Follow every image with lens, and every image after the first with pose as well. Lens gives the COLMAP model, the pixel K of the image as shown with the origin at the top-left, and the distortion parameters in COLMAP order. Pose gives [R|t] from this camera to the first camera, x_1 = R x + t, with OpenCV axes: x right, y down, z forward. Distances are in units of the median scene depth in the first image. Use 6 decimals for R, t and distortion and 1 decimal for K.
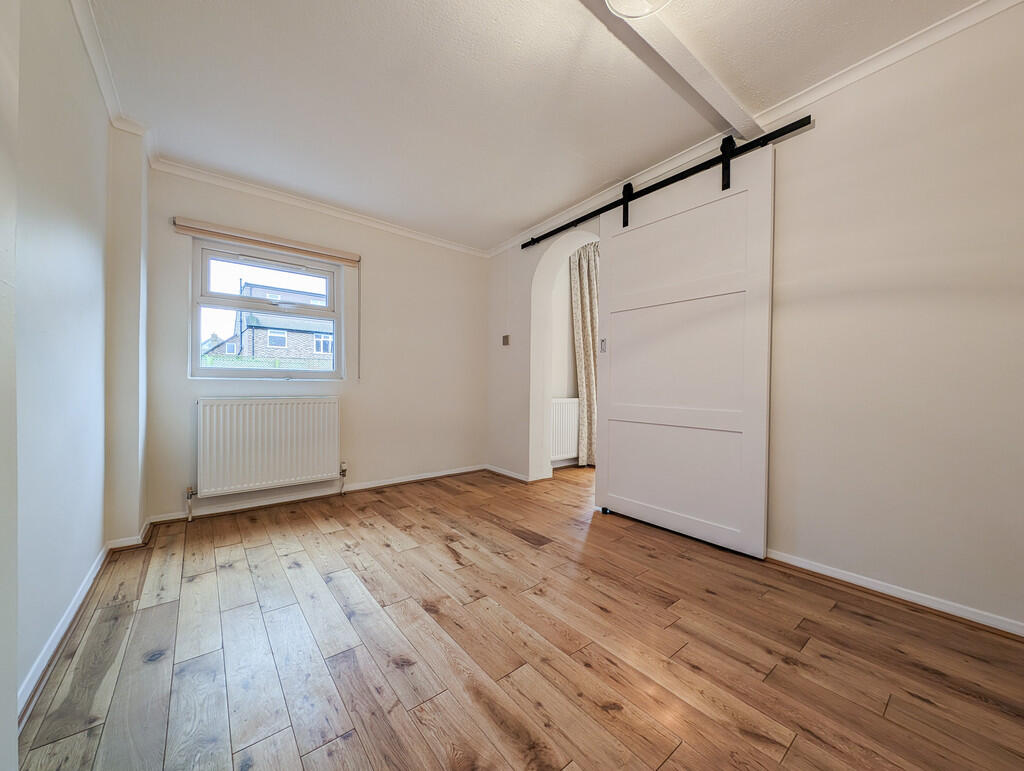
lens RADIAL K [[386.6, 0, 507.9], [0, 386.6, 388.5], [0, 0, 1]] dist [0.027381, -0.013870]
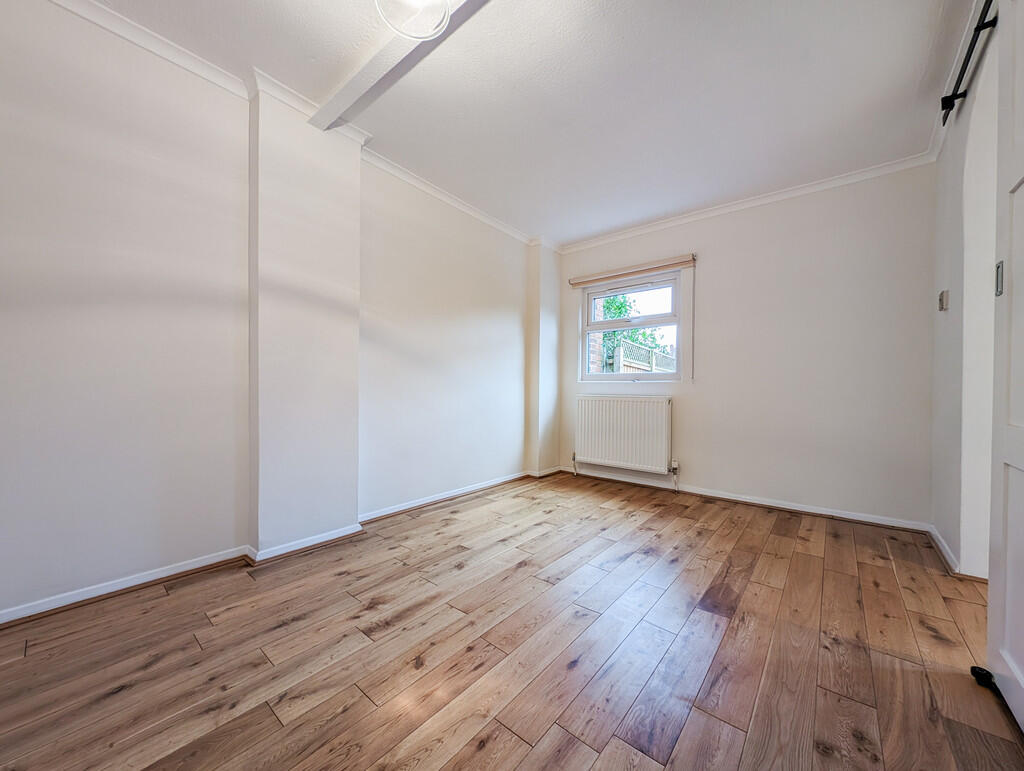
lens RADIAL K [[386.6, 0, 507.9], [0, 386.6, 388.5], [0, 0, 1]] dist [0.027381, -0.013870]
pose [[0.189959, -0.006427, -0.981771, 0.609154], [-0.014665, 0.999848, -0.009383, 0.017918], [0.981682, 0.016180, 0.189836, 0.442909]]
